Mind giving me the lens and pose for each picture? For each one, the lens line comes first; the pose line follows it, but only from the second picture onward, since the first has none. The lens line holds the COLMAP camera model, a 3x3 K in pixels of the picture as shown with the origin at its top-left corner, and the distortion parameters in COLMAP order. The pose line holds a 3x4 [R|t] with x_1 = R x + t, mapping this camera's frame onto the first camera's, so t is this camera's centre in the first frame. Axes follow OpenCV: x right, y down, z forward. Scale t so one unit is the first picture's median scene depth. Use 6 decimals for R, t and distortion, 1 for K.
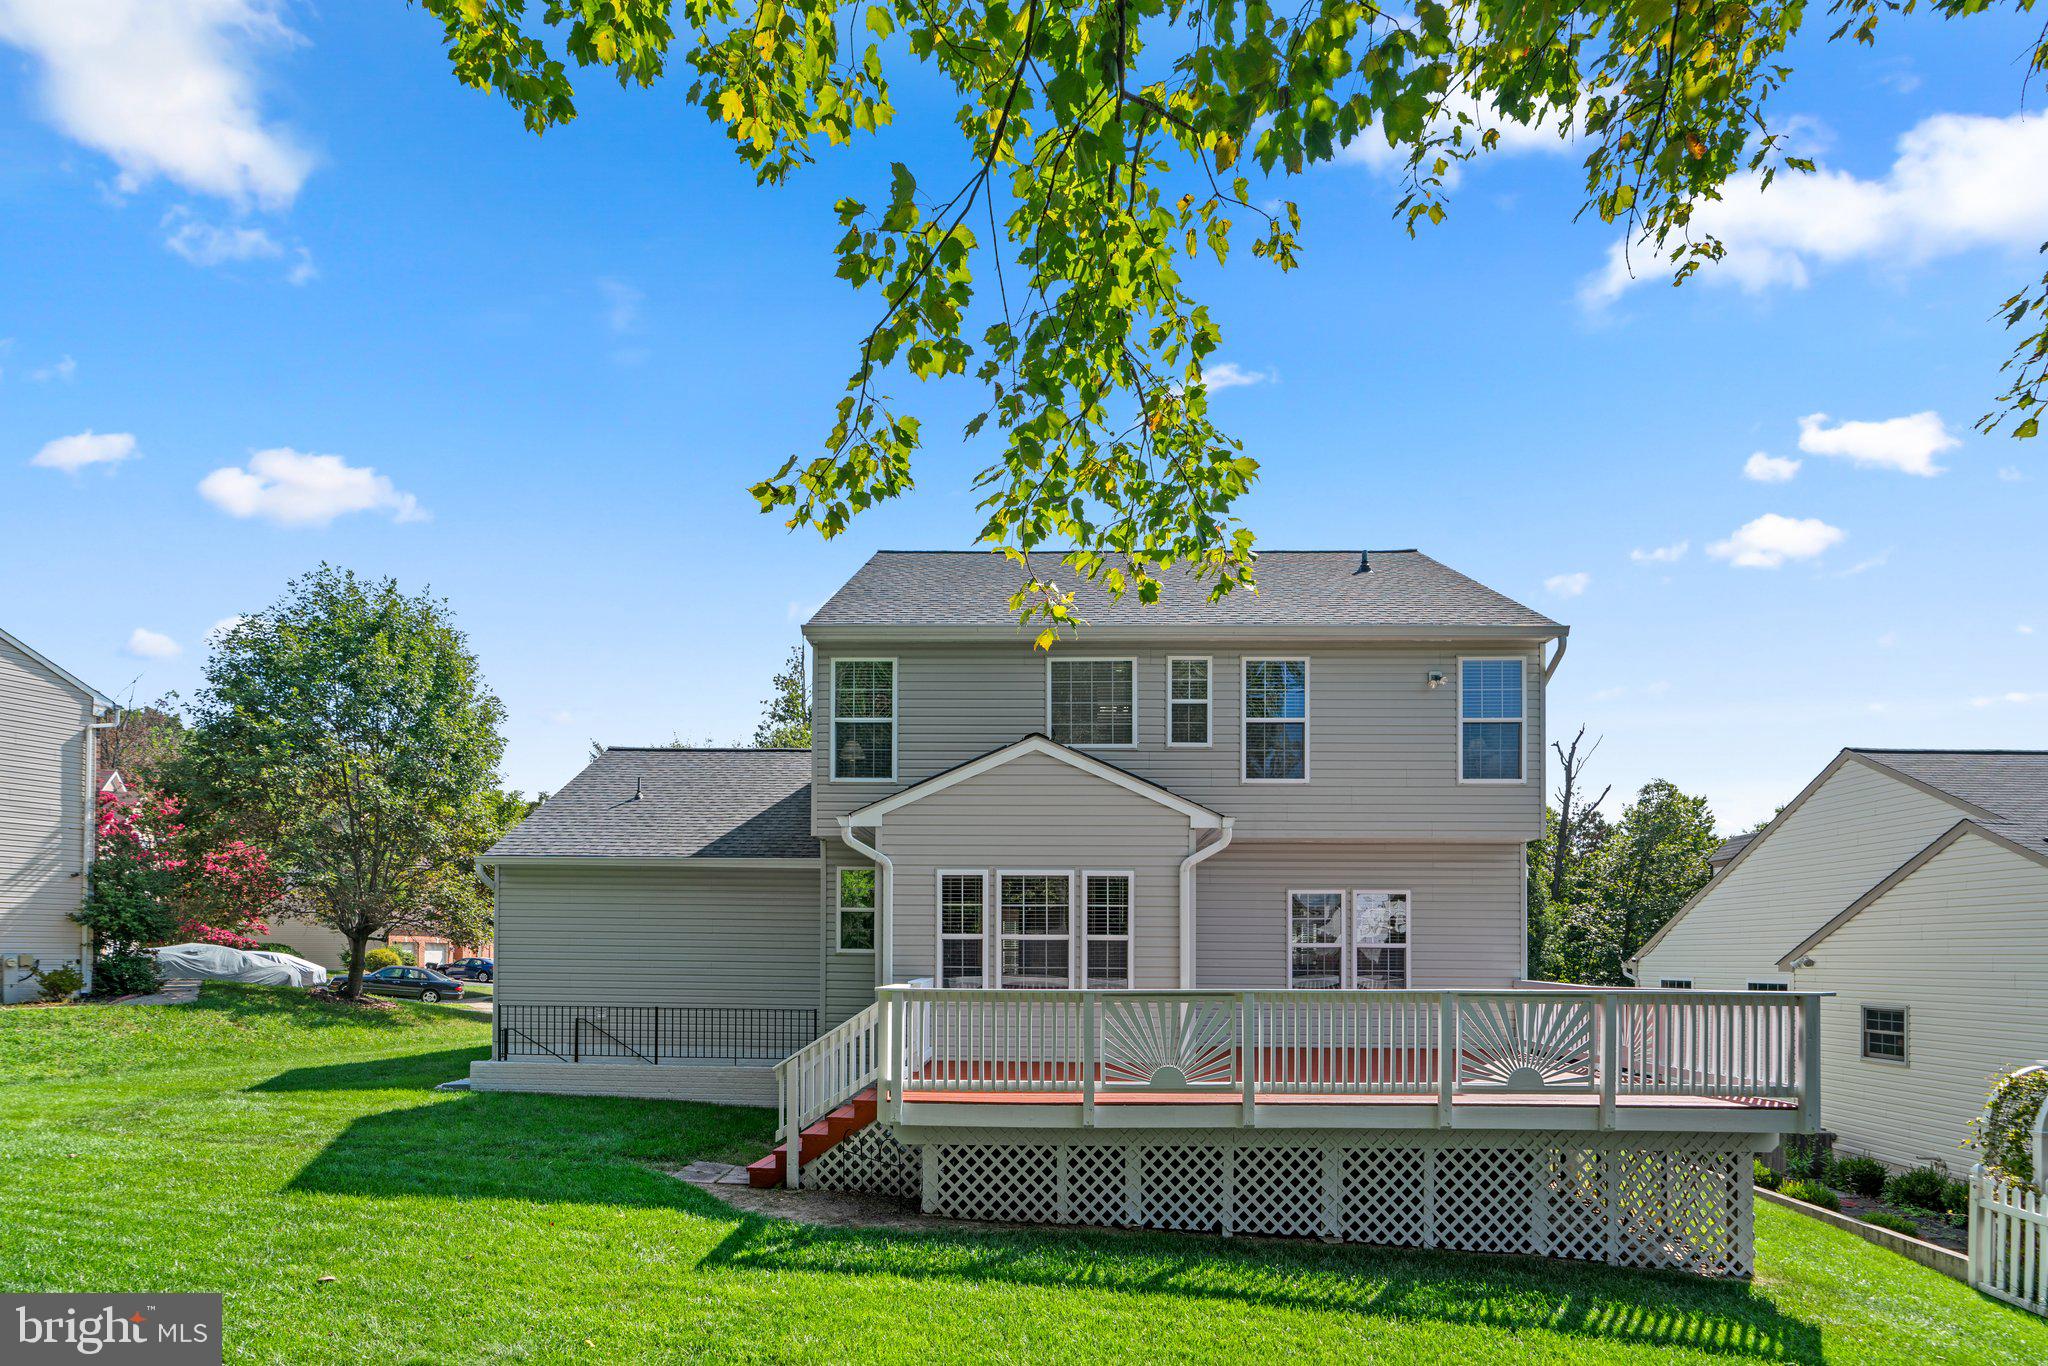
lens RADIAL K [[887.3, 0, 677.7], [0, 887.3, 679.1], [0, 0, 1]] dist [-0.007272, 0.001146]
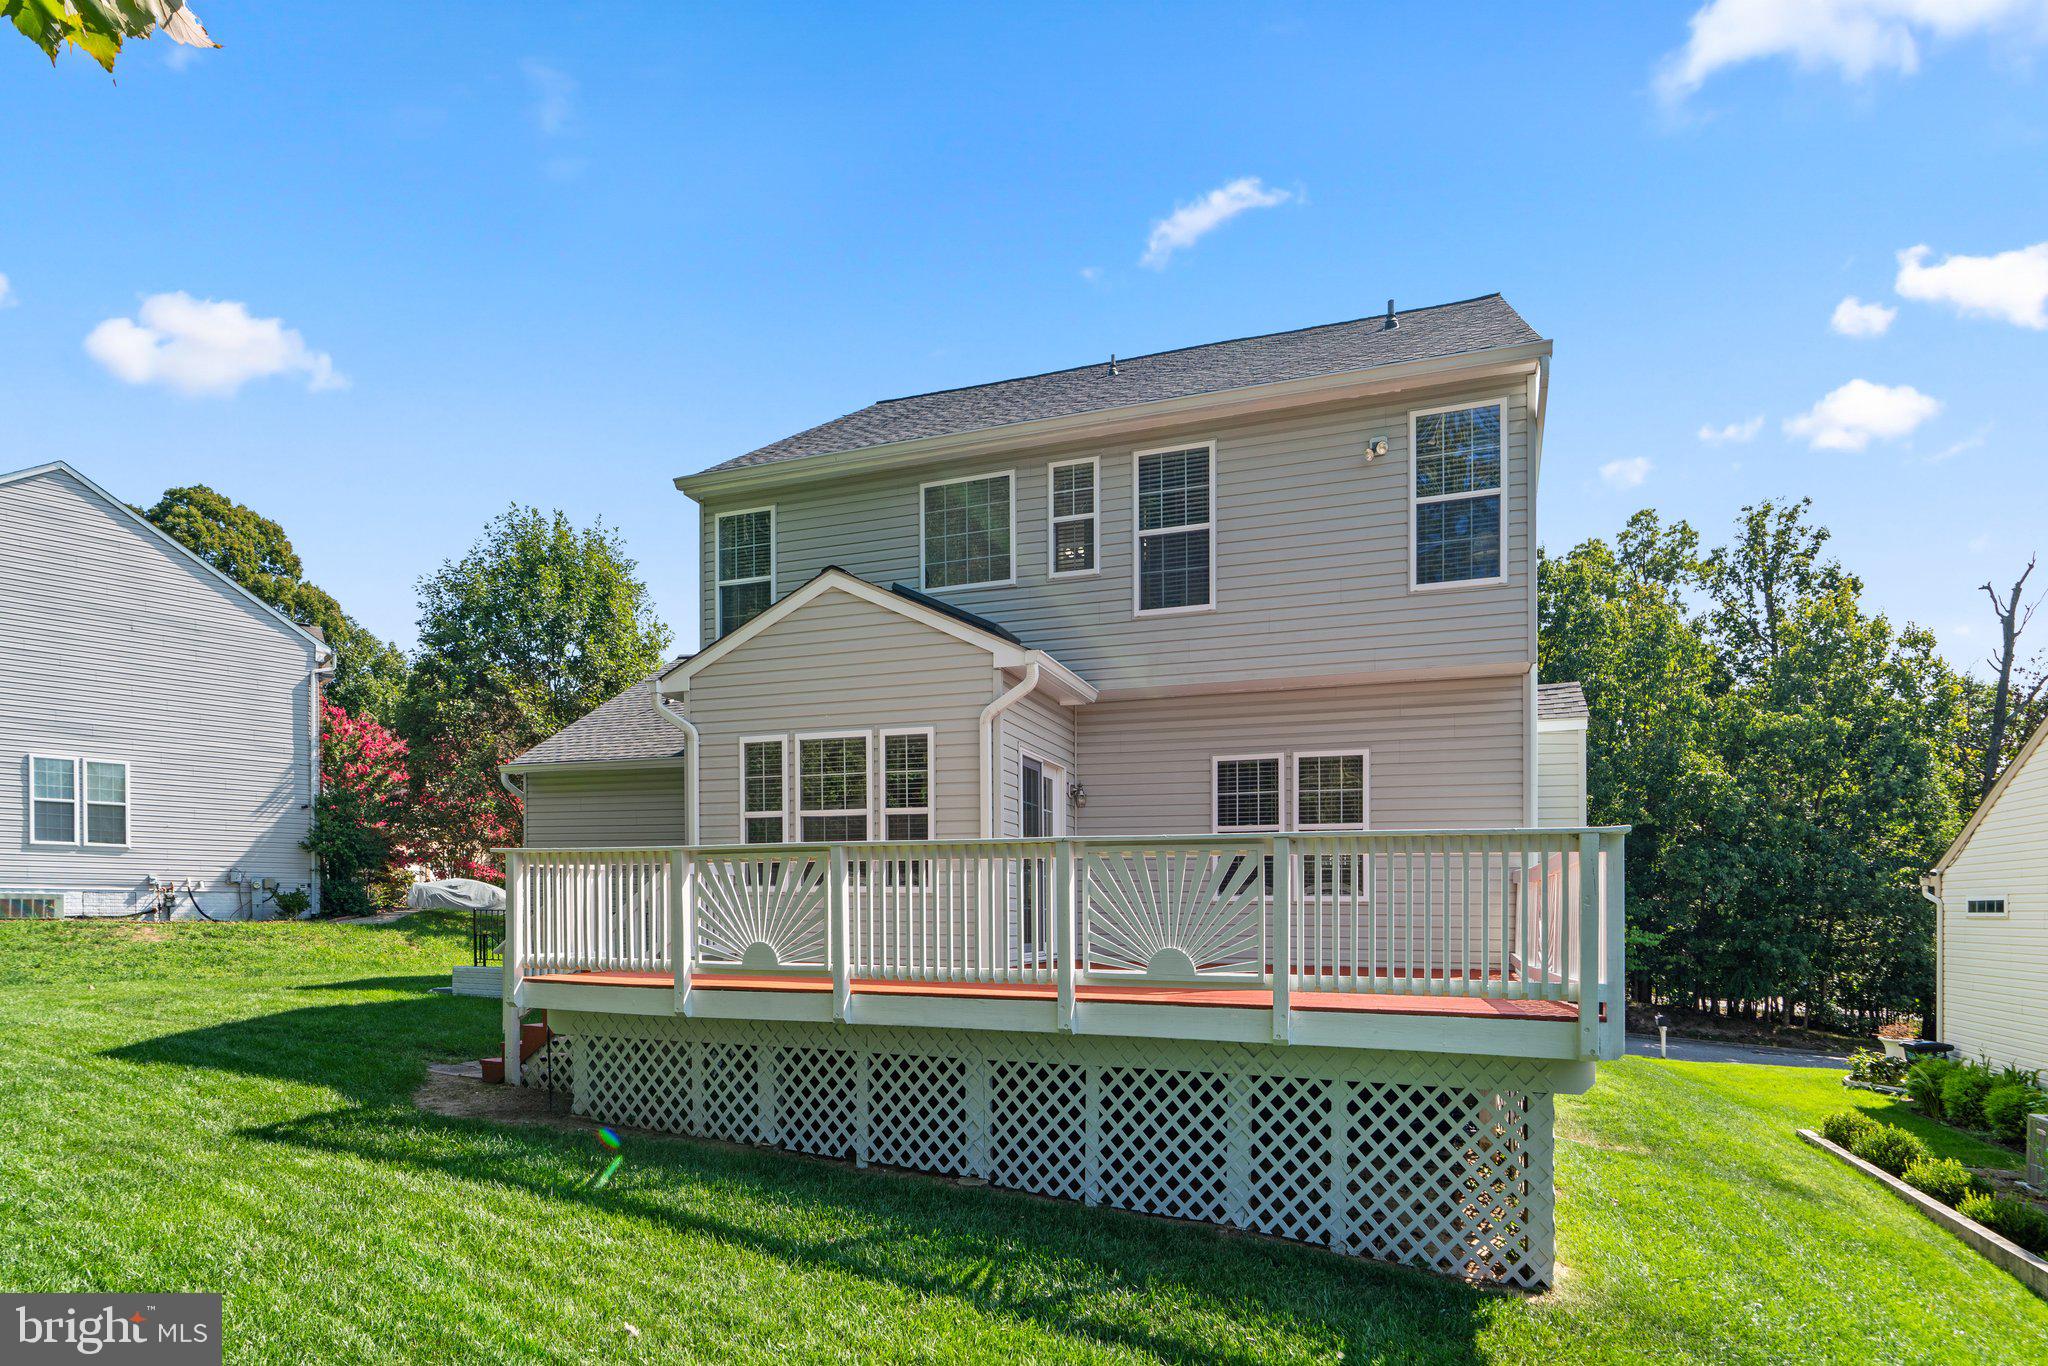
lens RADIAL K [[920.2, 0, 1024.1], [0, 920.2, 681.4], [0, 0, 1]] dist [-0.014024, 0.008323]
pose [[0.966661, -0.050160, -0.251100, 0.798724], [0.055941, 0.998307, 0.015934, 0.167056], [0.249876, -0.029450, 0.967830, 0.224921]]
